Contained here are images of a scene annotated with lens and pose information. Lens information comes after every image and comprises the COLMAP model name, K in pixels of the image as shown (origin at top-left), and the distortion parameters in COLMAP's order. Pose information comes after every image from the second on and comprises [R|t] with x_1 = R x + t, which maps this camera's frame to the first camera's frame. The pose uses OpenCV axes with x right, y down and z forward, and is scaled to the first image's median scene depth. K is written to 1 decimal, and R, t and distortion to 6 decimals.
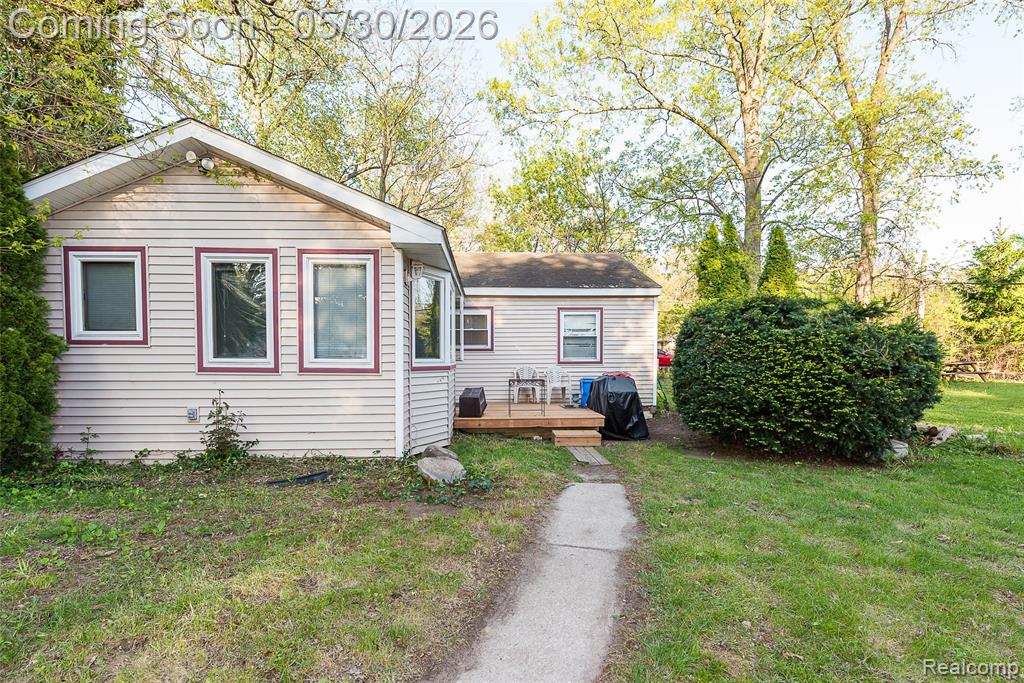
lens RADIAL K [[433.8, 0, 514.1], [0, 433.8, 374.3], [0, 0, 1]] dist [-0.000371, -0.003835]
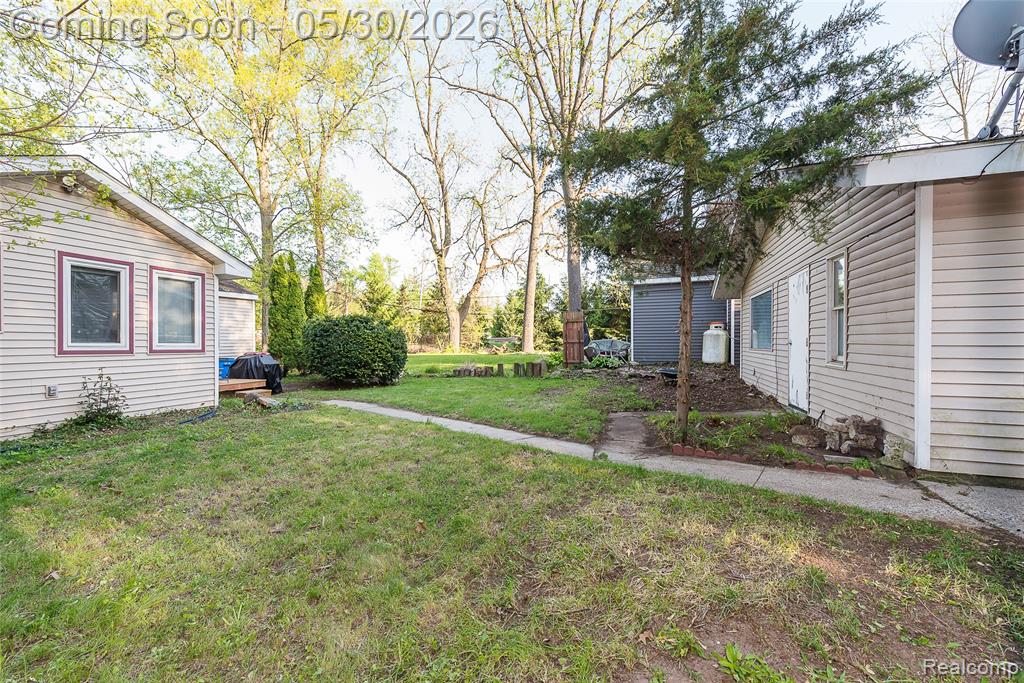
lens RADIAL K [[442.3, 0, 511.4], [0, 442.3, 333.1], [0, 0, 1]] dist [0.000347, -0.006882]
pose [[0.341869, 0.019558, 0.939544, -1.430282], [0.034496, 0.998848, -0.033345, 0.018240], [-0.939114, 0.043811, 0.340801, -0.575192]]
